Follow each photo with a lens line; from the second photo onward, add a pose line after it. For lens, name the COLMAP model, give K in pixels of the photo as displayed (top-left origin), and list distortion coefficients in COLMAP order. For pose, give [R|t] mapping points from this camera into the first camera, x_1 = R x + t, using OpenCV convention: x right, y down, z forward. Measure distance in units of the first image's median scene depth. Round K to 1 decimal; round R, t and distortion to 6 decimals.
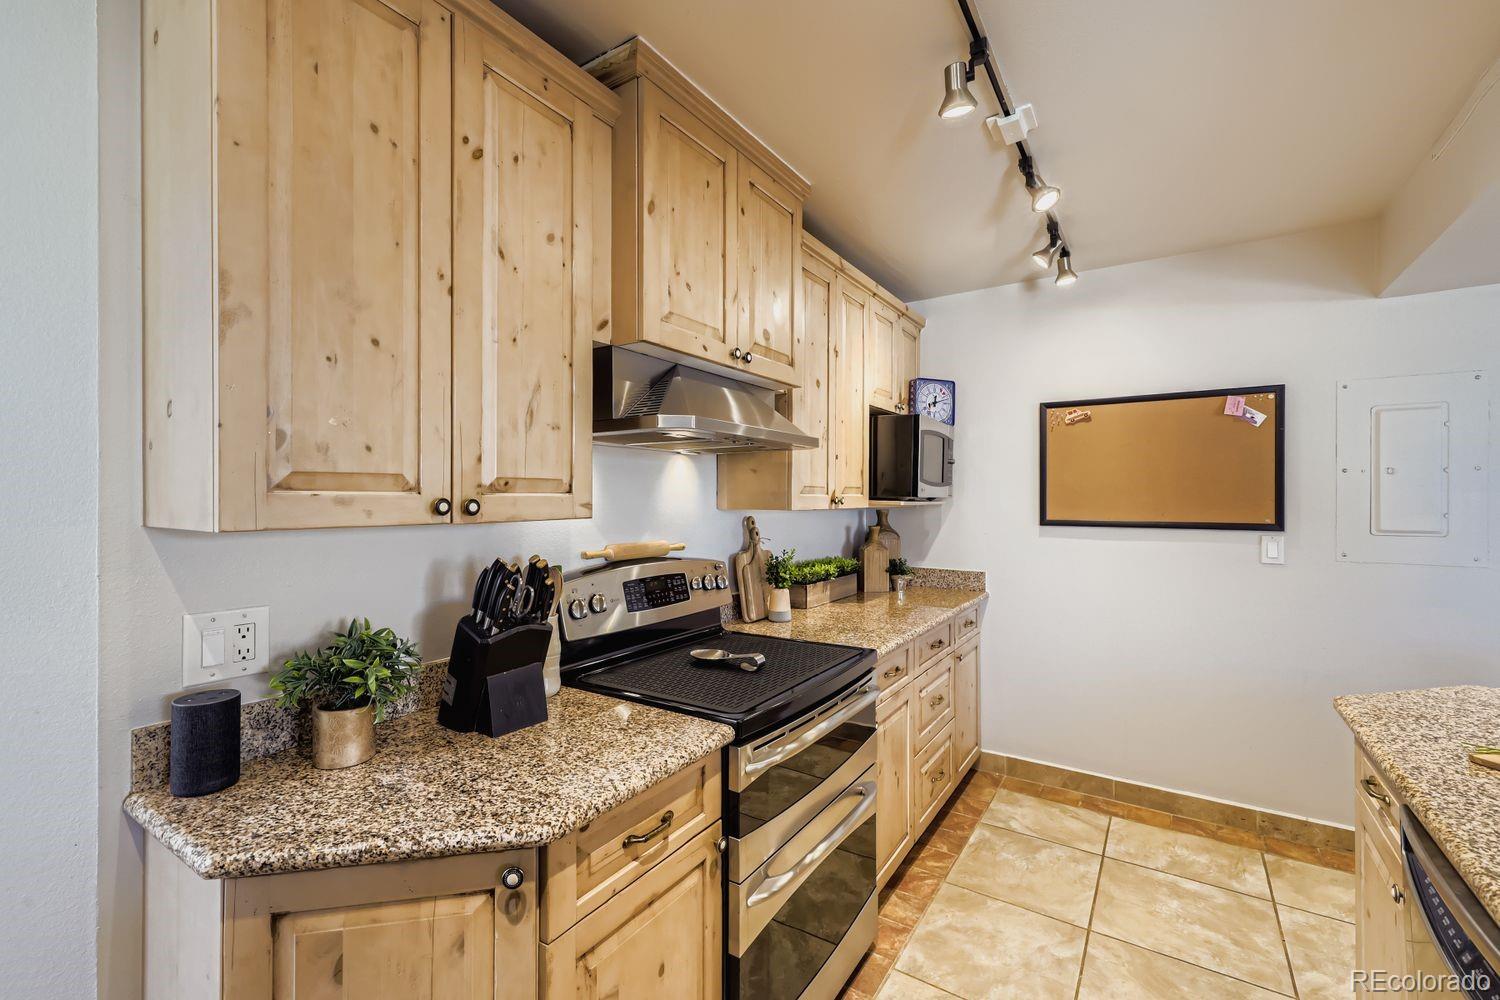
lens RADIAL K [[564.7, 0, 750.0], [0, 564.7, 500.0], [0, 0, 1]] dist [-0.000282, -0.000011]
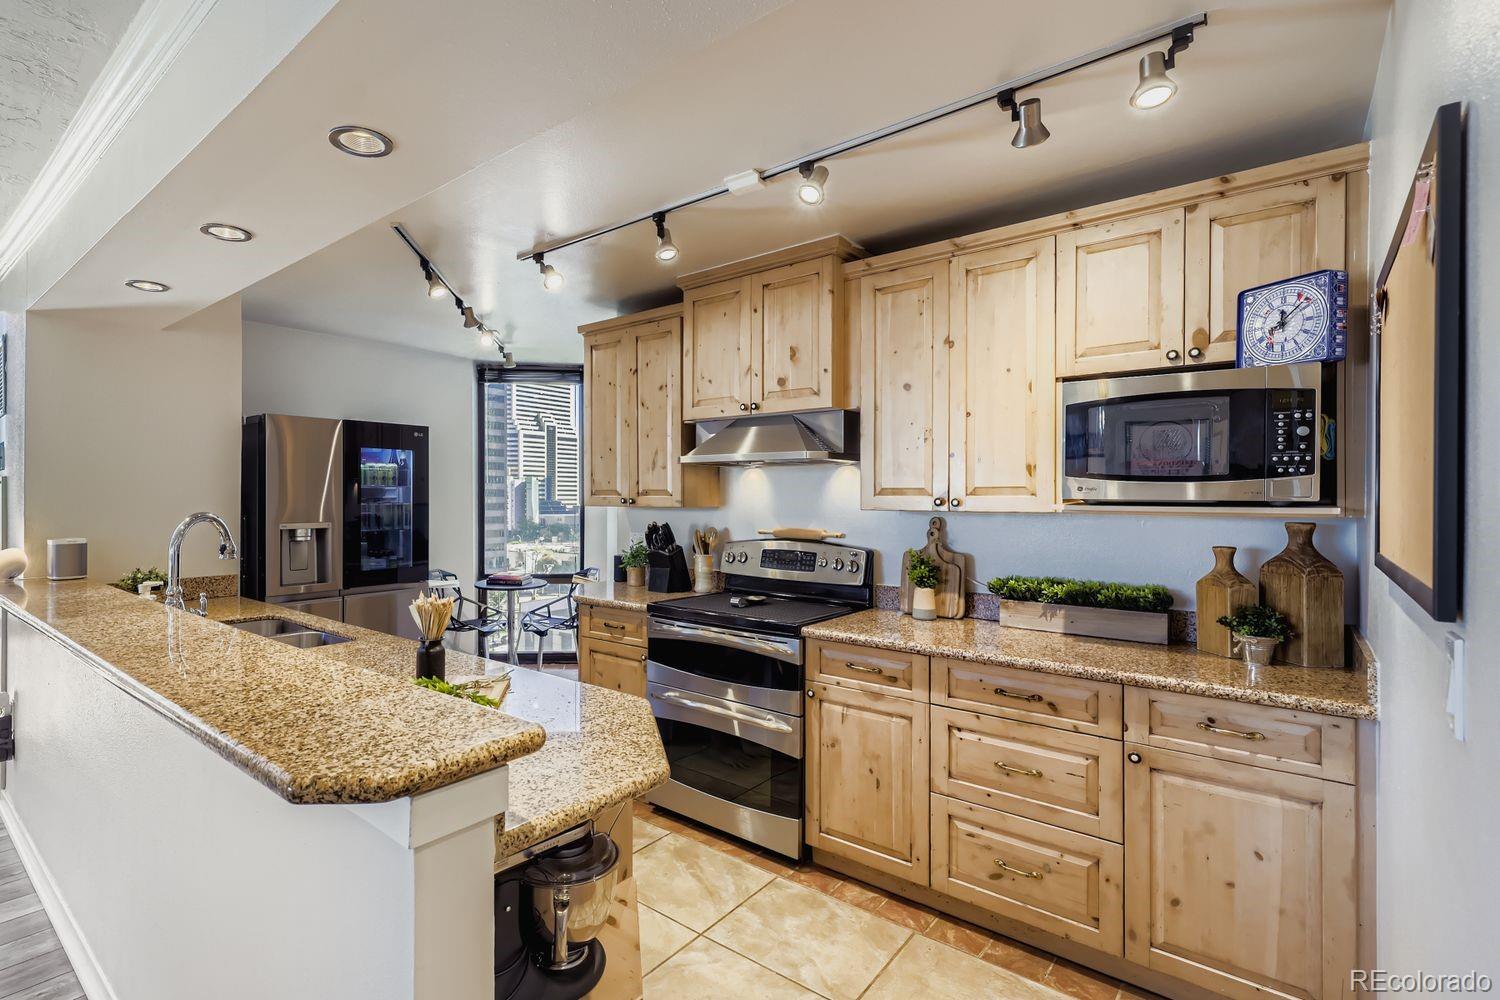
lens RADIAL K [[643.0, 0, 750.0], [0, 643.0, 500.0], [0, 0, 1]] dist [-0.001623, 0.000037]
pose [[0.066497, 0.007661, -0.997757, 1.606191], [-0.006348, 0.999954, 0.007254, -0.011171], [0.997766, 0.005852, 0.066542, 0.812223]]
